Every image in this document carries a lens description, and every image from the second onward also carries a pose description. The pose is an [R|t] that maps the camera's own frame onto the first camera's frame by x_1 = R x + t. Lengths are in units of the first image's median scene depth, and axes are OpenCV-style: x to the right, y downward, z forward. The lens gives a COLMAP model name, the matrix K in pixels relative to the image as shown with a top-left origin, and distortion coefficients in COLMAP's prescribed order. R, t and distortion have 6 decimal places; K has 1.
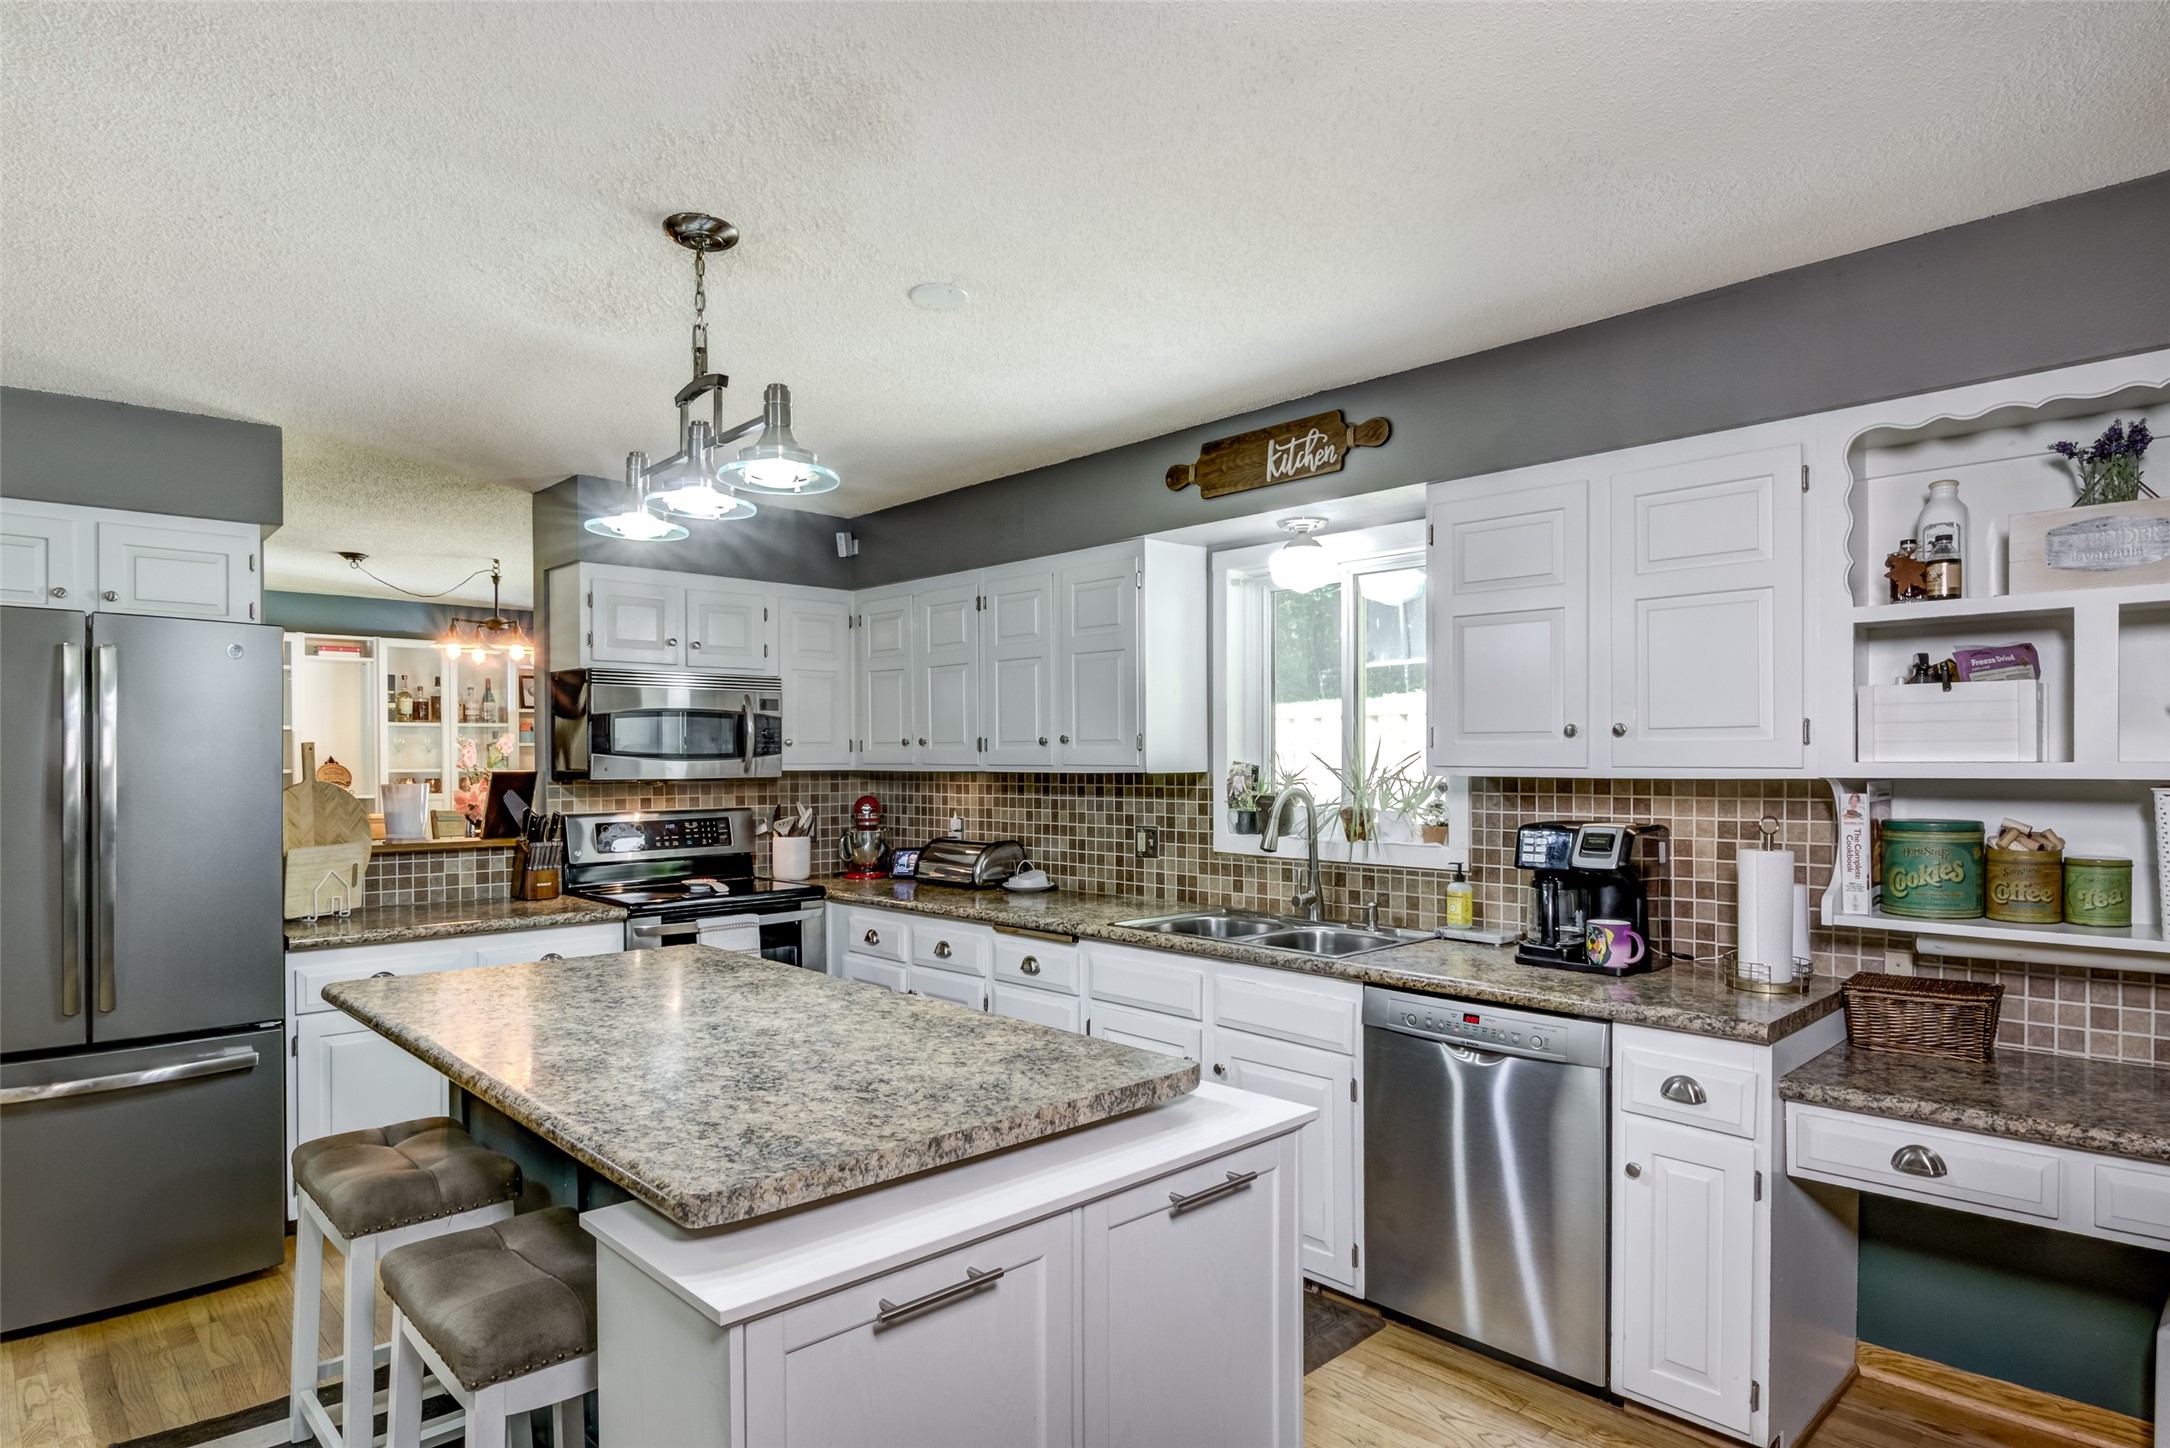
lens RADIAL K [[1182.4, 0, 1105.1], [0, 1182.4, 765.3], [0, 0, 1]] dist [-0.010704, -0.010028]
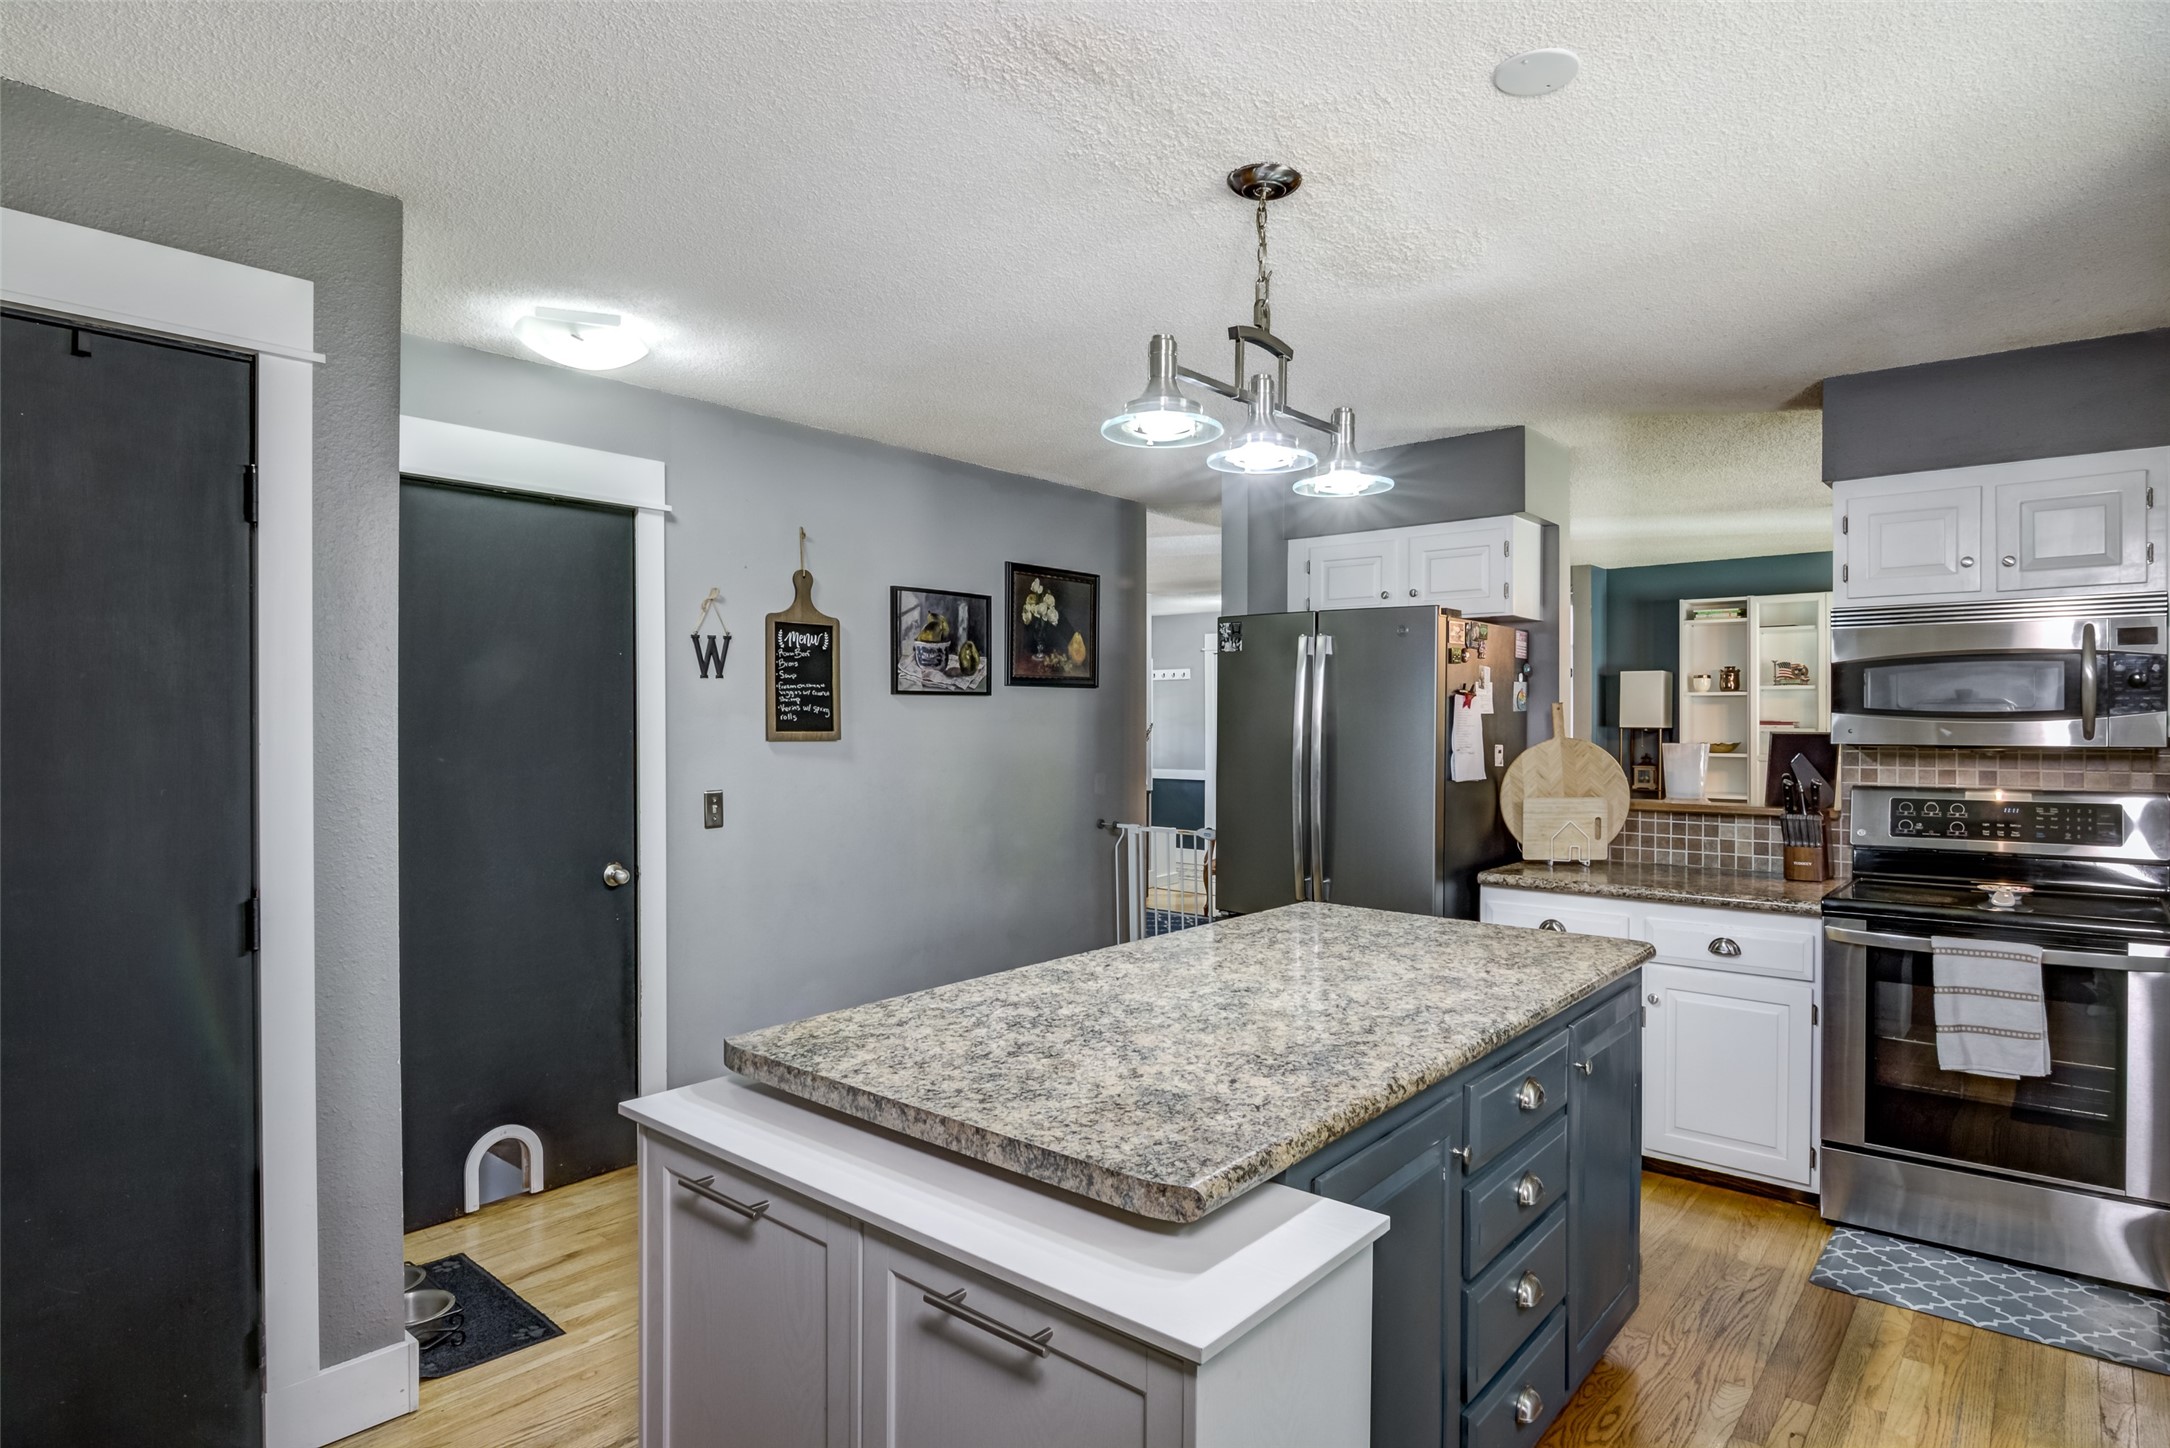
lens RADIAL K [[1182.4, 0, 1099.9], [0, 1182.4, 727.8], [0, 0, 1]] dist [-0.010704, -0.010028]
pose [[0.104614, 0.008393, -0.994477, 0.654495], [-0.005699, 0.999953, 0.007840, -0.003619], [0.994497, 0.004847, 0.104657, 0.809447]]
